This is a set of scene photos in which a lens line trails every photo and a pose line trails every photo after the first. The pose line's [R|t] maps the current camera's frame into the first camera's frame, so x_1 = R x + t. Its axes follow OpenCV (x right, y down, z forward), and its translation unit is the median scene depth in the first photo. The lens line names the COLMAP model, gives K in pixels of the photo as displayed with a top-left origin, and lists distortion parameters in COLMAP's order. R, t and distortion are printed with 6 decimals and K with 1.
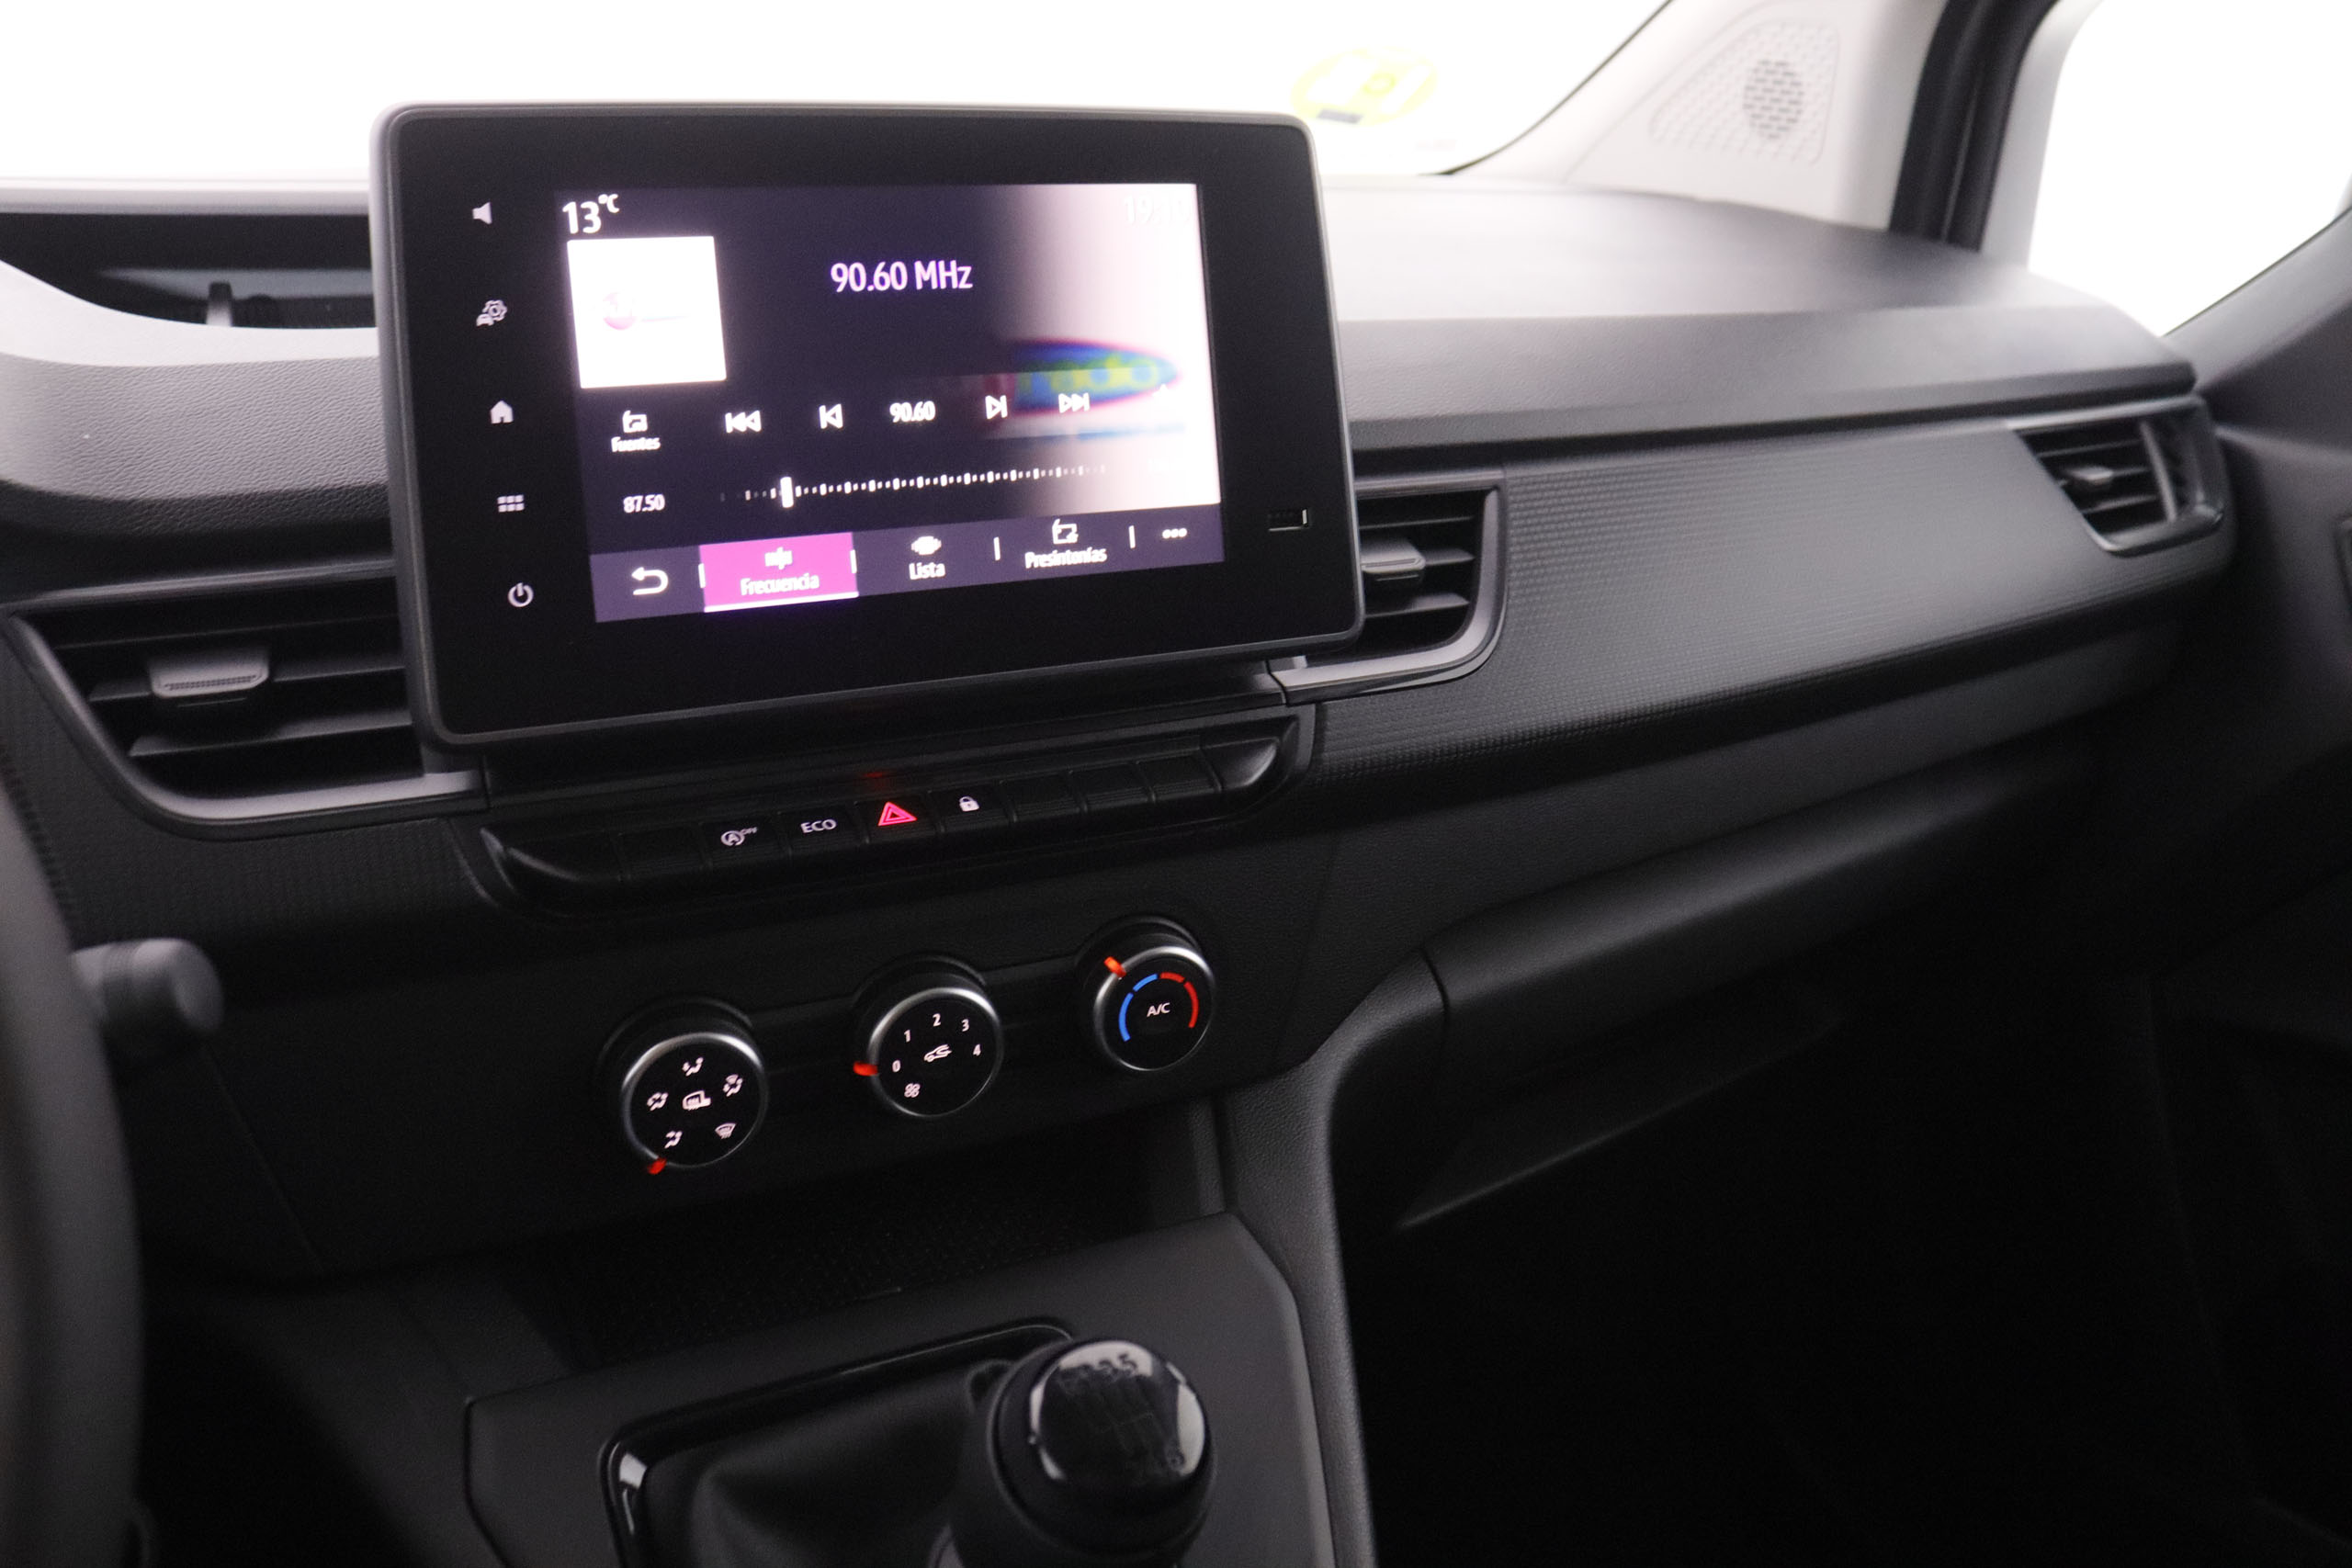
lens RADIAL K [[1915.9, 0, 1177.8], [0, 1915.9, 742.9], [0, 0, 1]] dist [-0.160855, 0.150933]
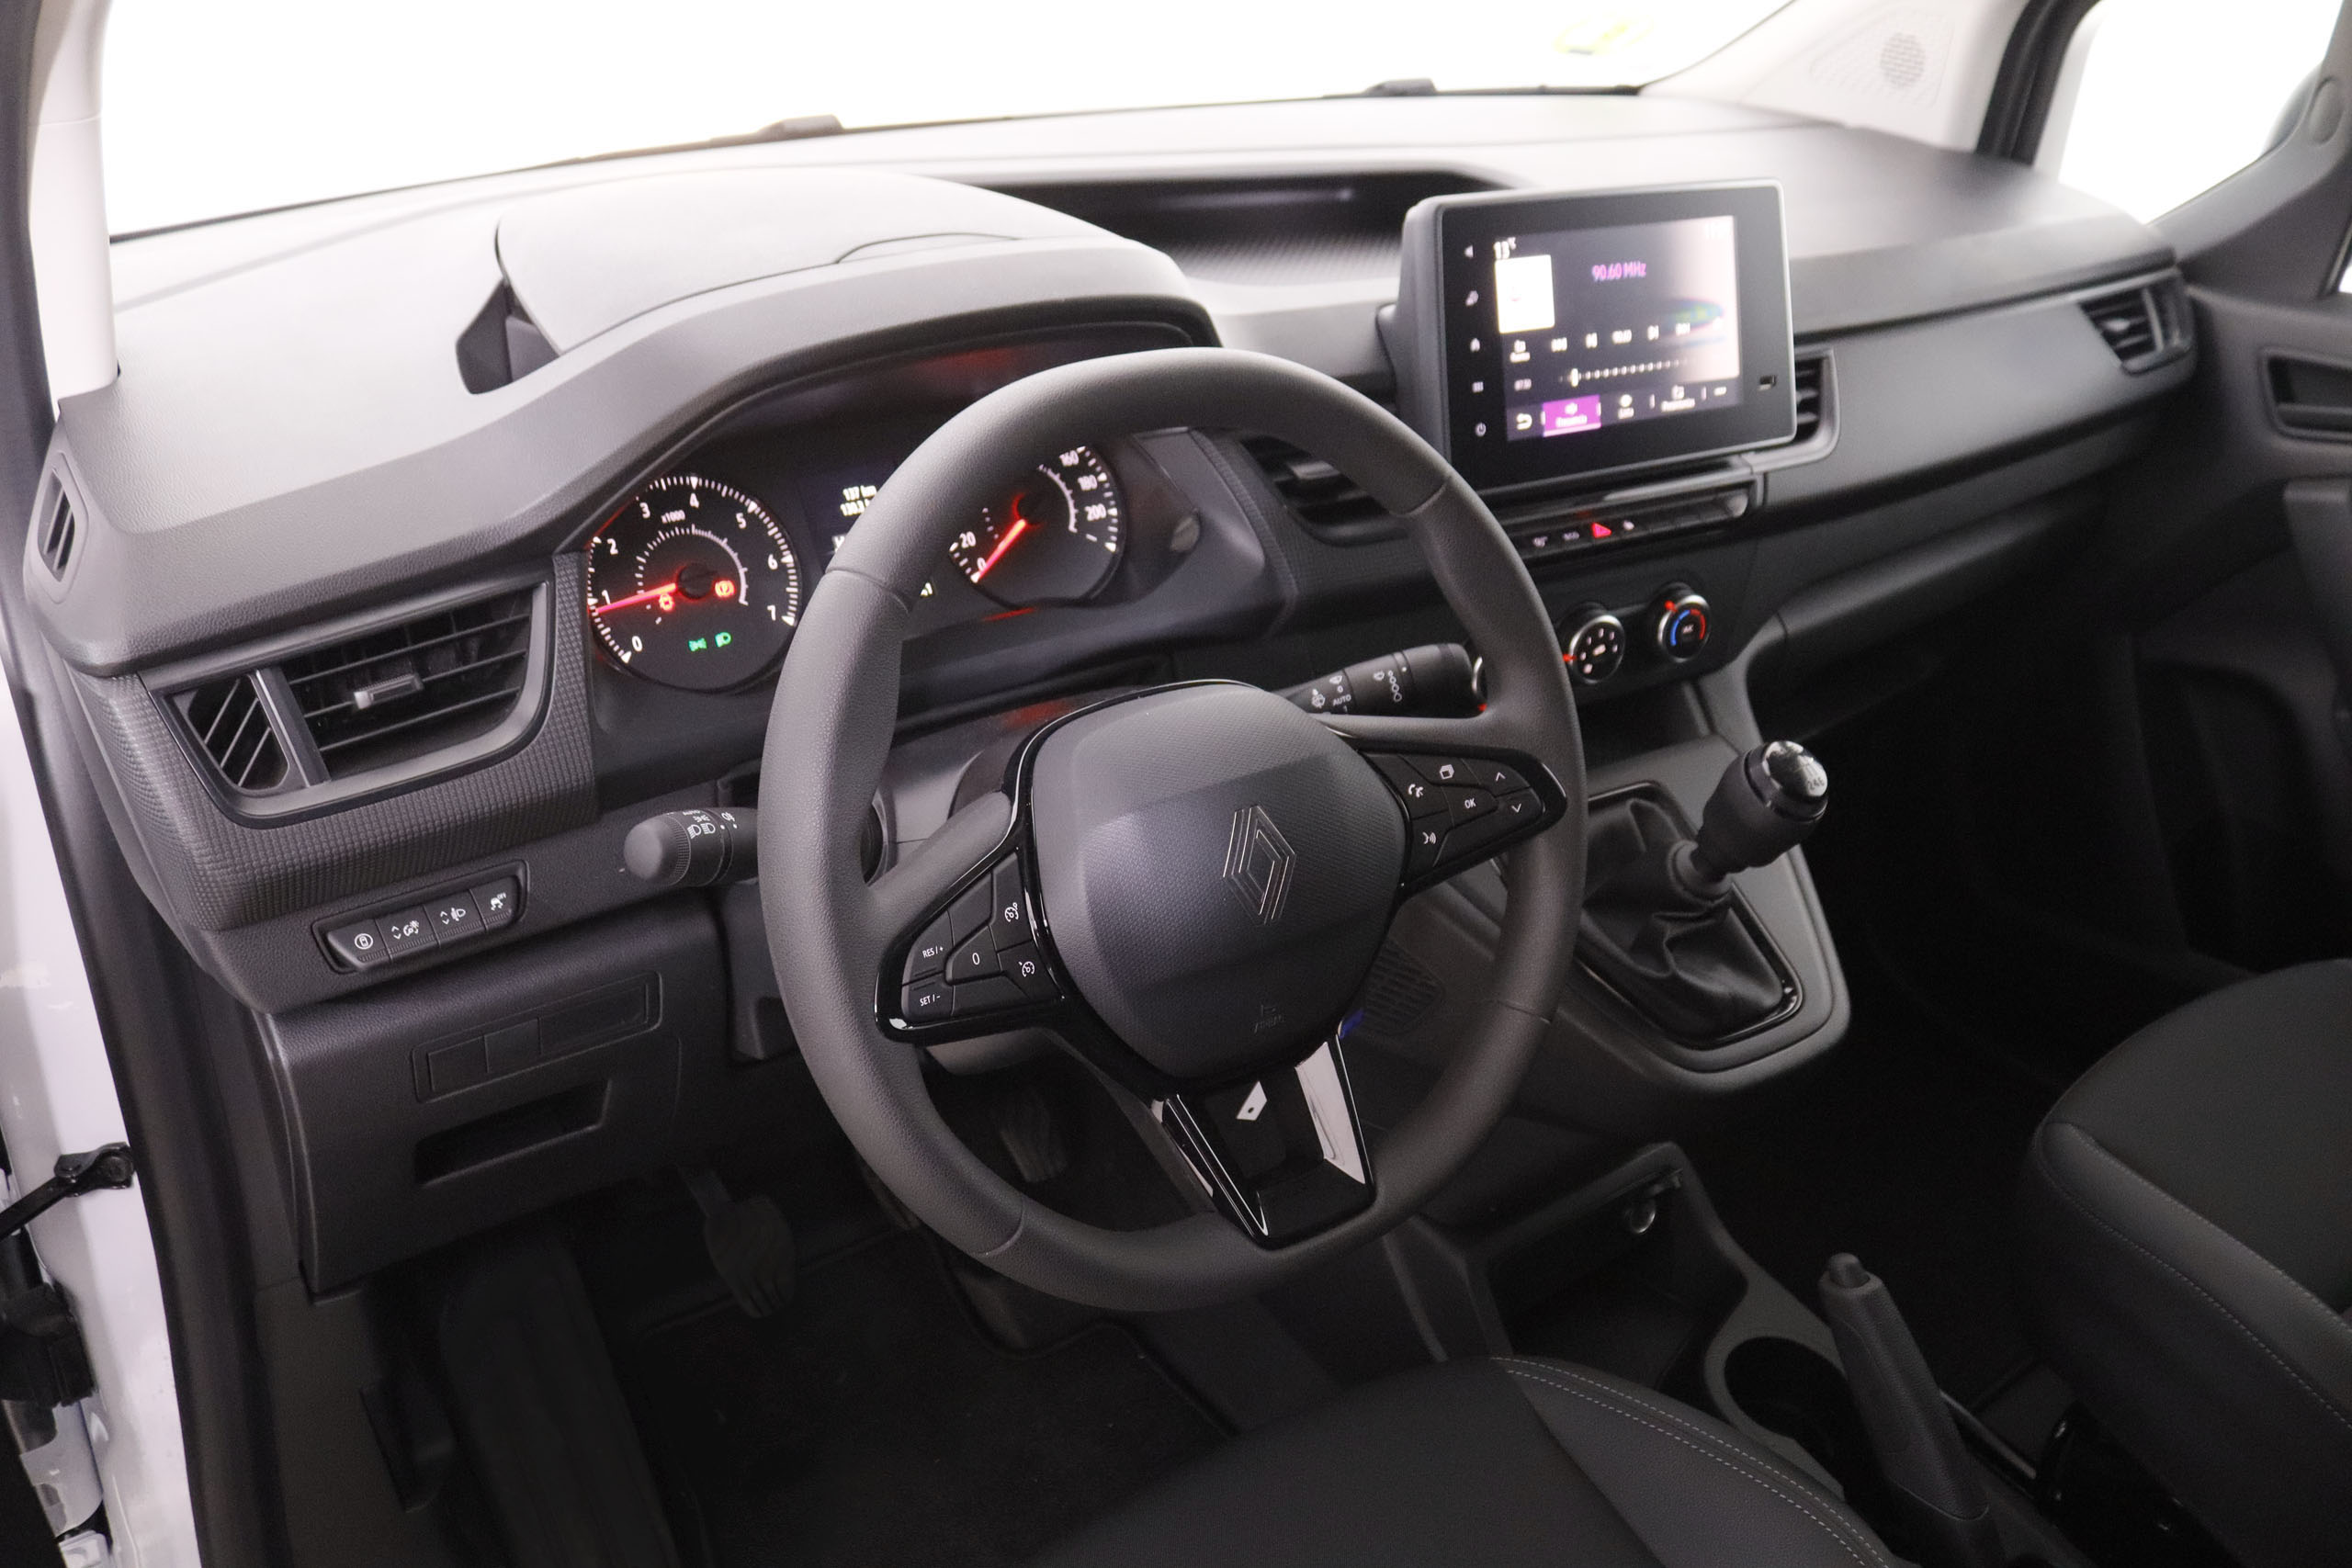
lens RADIAL K [[1915.9, 0, 1177.8], [0, 1915.9, 742.9], [0, 0, 1]] dist [-0.160855, 0.150933]
pose [[0.998289, -0.030188, 0.050071, -0.710295], [0.023664, 0.991733, 0.126120, -0.004255], [-0.053465, -0.124719, 0.990751, -1.034077]]
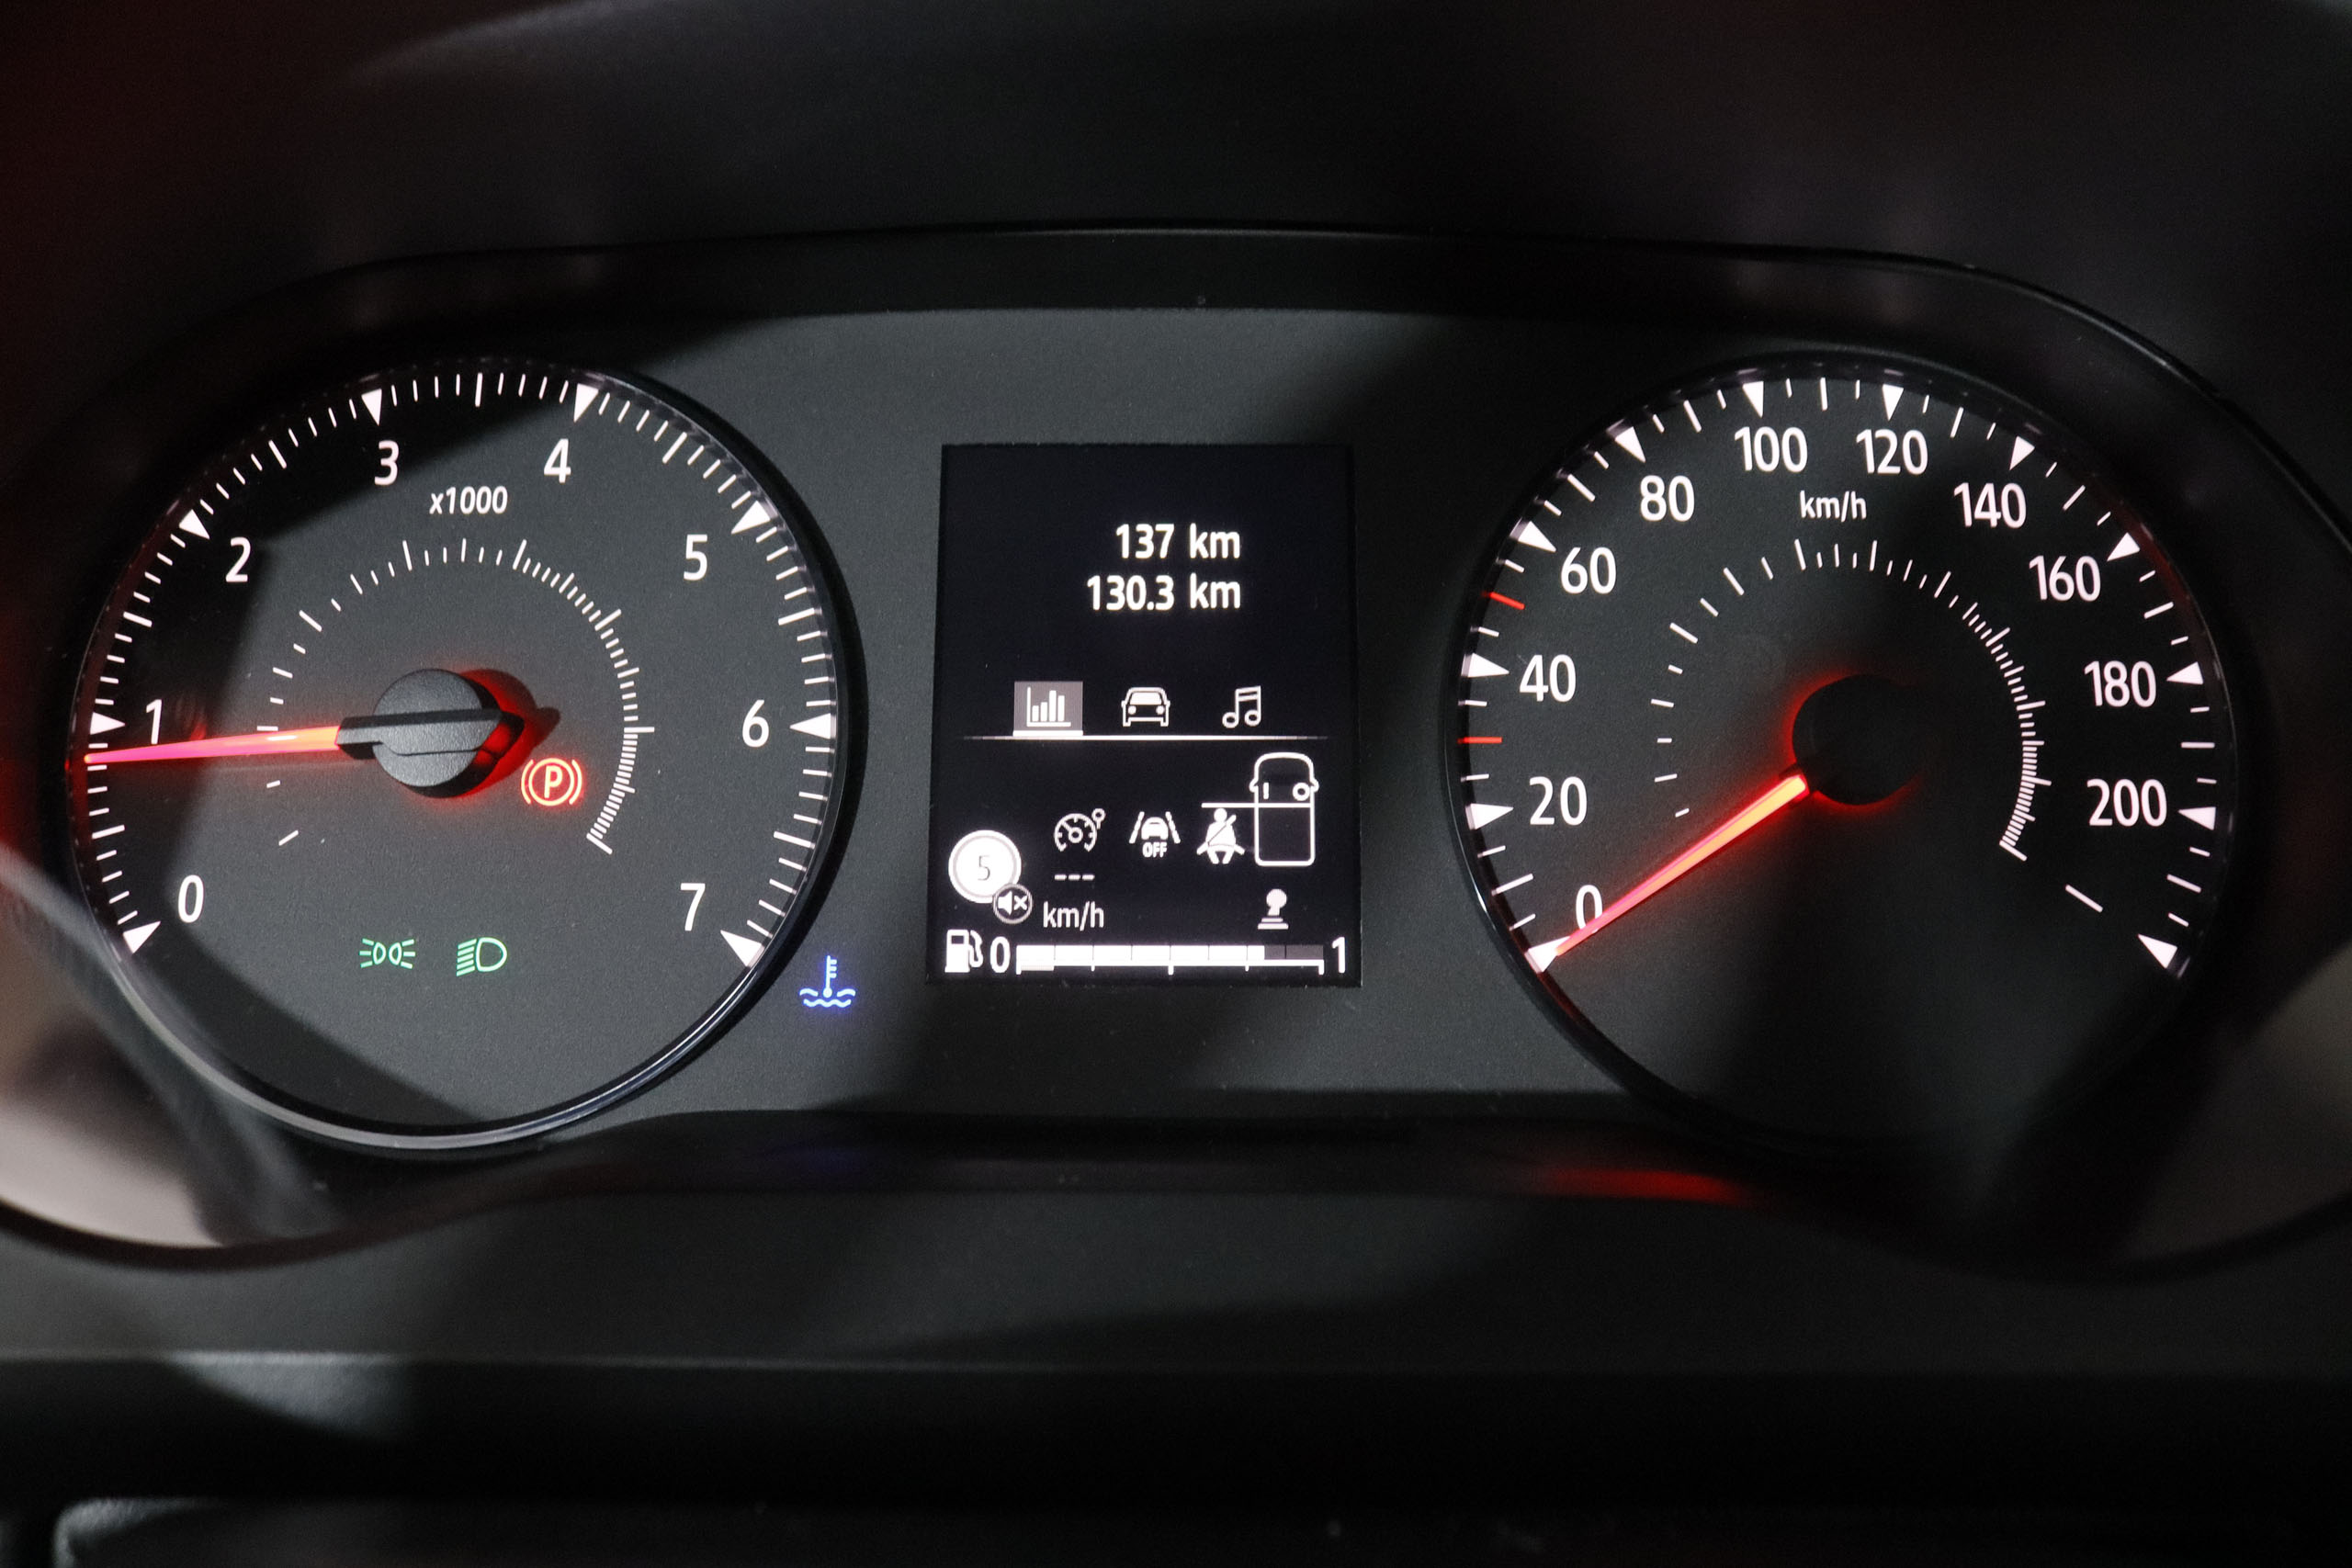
lens RADIAL K [[1915.9, 0, 1177.8], [0, 1915.9, 742.9], [0, 0, 1]] dist [-0.160855, 0.150933]
pose [[0.841805, 0.177250, -0.509850, -0.654278], [-0.158593, 0.984076, 0.080264, -0.008637], [0.515958, 0.013292, 0.856511, 0.391239]]
